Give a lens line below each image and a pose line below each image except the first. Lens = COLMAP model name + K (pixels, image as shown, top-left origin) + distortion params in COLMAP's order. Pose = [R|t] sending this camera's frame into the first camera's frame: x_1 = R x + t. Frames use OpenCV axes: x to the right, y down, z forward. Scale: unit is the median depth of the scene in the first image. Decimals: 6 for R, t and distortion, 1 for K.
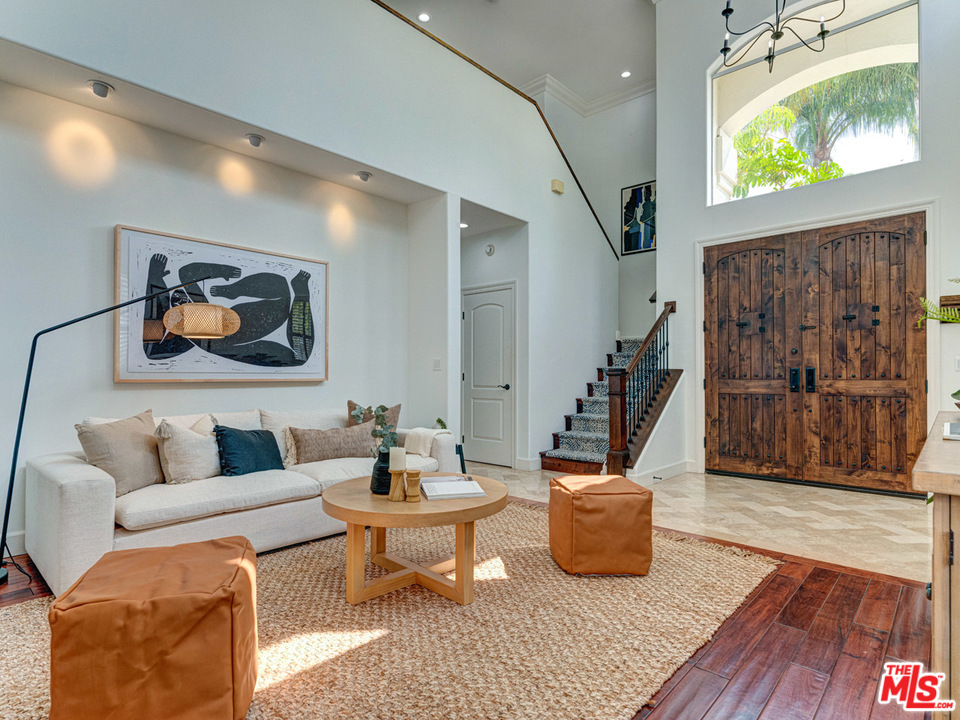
lens RADIAL K [[520.9, 0, 484.8], [0, 520.9, 370.3], [0, 0, 1]] dist [0.001863, -0.001875]
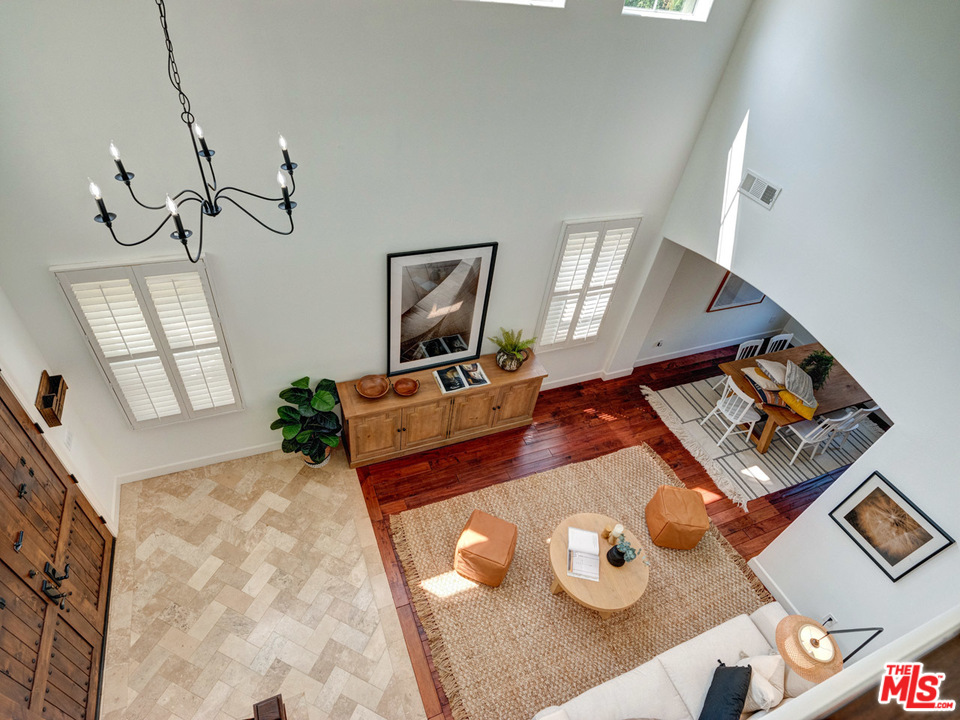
lens RADIAL K [[520.9, 0, 481.8], [0, 520.9, 356.8], [0, 0, 1]] dist [0.001863, -0.001875]
pose [[-0.897277, -0.375409, 0.232298, 0.058800], [-0.134768, 0.734003, 0.665641, -1.037513], [-0.420395, 0.565957, -0.709197, 1.492892]]
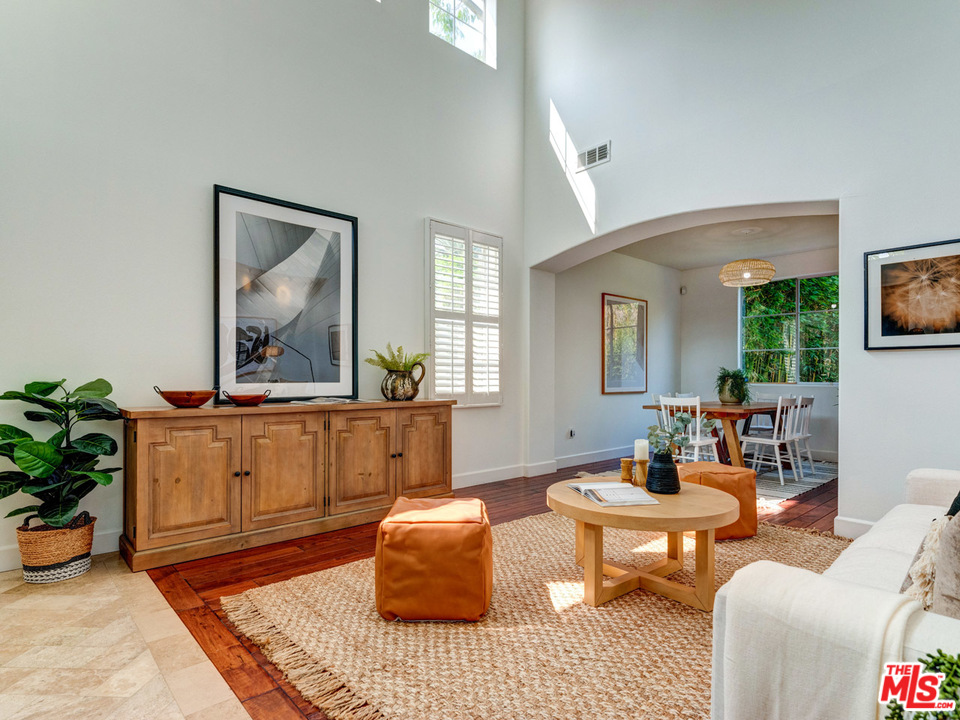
lens RADIAL K [[520.9, 0, 482.6], [0, 520.9, 372.3], [0, 0, 1]] dist [0.001863, -0.001875]
pose [[-0.995236, -0.004351, 0.097400, 0.054155], [-0.005837, 0.999871, -0.014978, 0.010991], [-0.097322, -0.015475, -0.995133, 1.470294]]
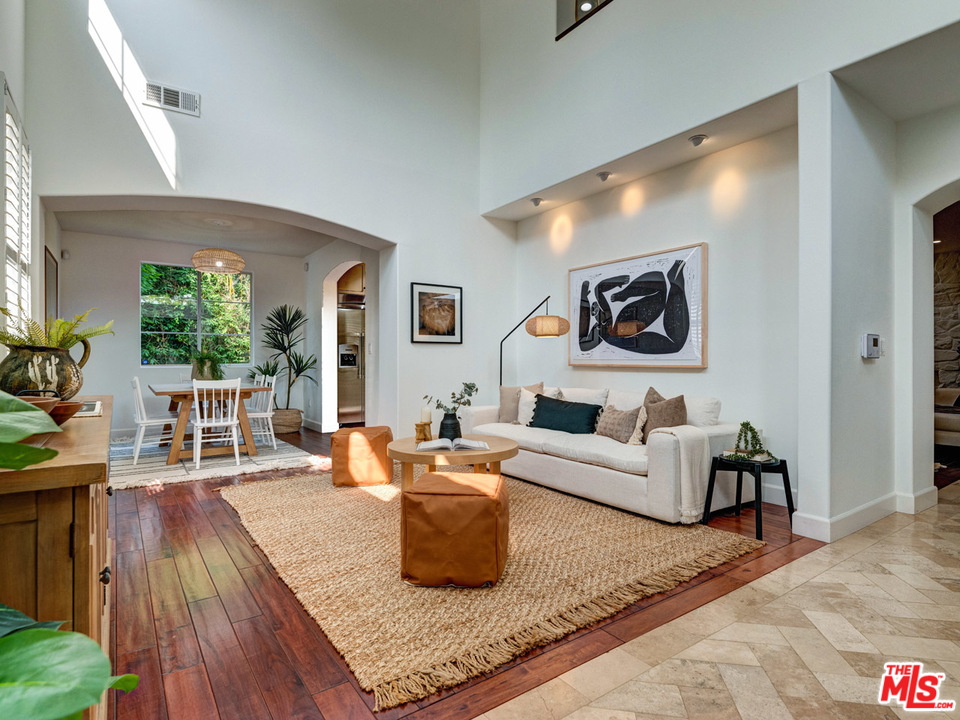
lens RADIAL K [[520.9, 0, 479.5], [0, 520.9, 353.4], [0, 0, 1]] dist [0.001863, -0.001875]
pose [[-0.221943, -0.018817, -0.974878, 0.877672], [0.004819, 0.999780, -0.020395, 0.014935], [0.975048, -0.009224, -0.221804, 0.997514]]
